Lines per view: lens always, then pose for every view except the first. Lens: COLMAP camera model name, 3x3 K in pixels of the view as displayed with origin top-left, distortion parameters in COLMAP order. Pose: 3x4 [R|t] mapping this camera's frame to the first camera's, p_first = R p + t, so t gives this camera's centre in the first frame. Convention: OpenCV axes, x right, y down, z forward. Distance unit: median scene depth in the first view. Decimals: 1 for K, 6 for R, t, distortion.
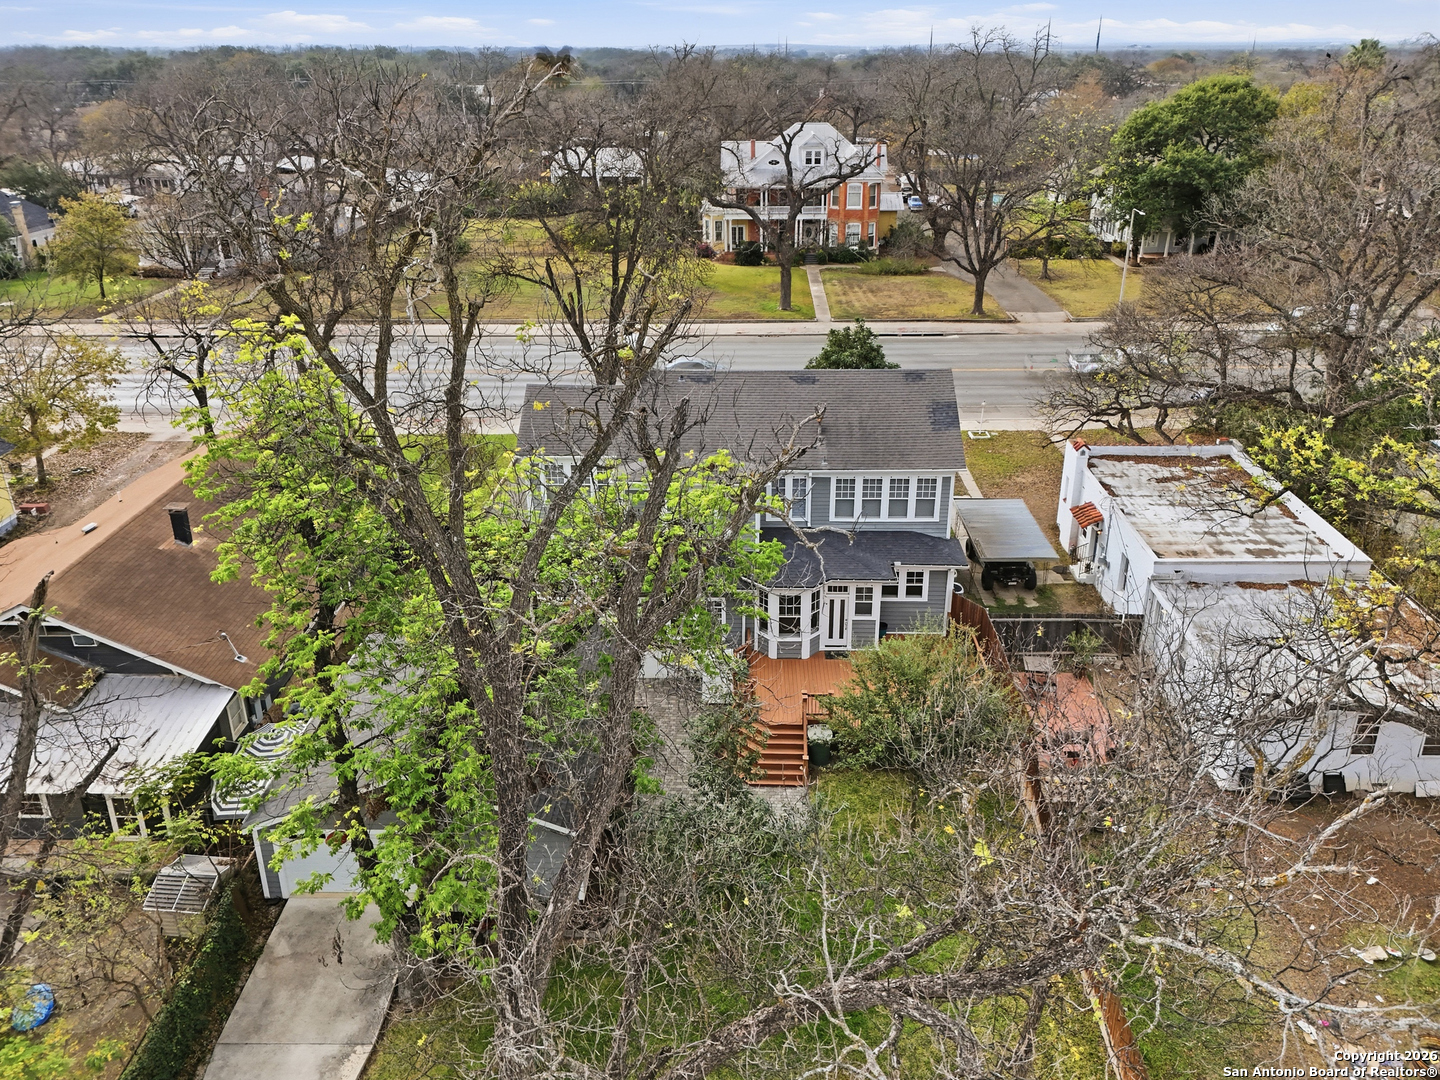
lens RADIAL K [[1083.7, 0, 721.3], [0, 1083.7, 491.3], [0, 0, 1]] dist [0.057690, -0.001041]
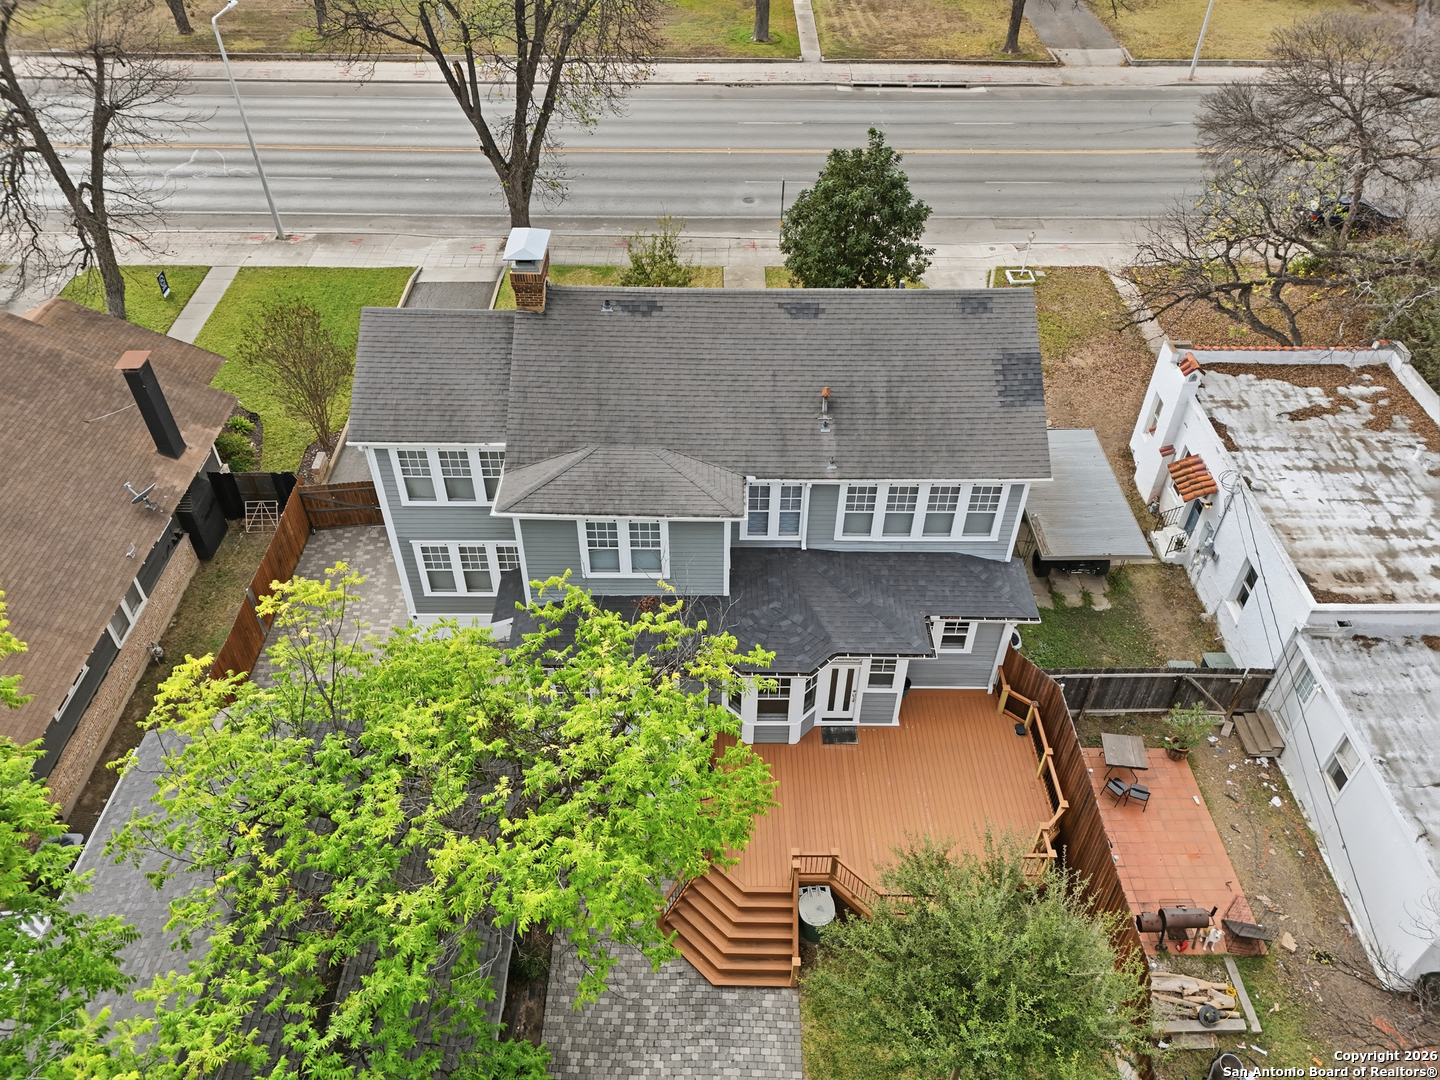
lens RADIAL K [[1059.6, 0, 720.0], [0, 1059.6, 540.0], [0, 0, 1]] dist [0.036071, -0.002567]
pose [[0.999488, -0.006087, 0.031414, 0.008929], [-0.004668, 0.943502, 0.331335, -0.188251], [-0.031656, -0.331312, 0.942990, 0.386825]]
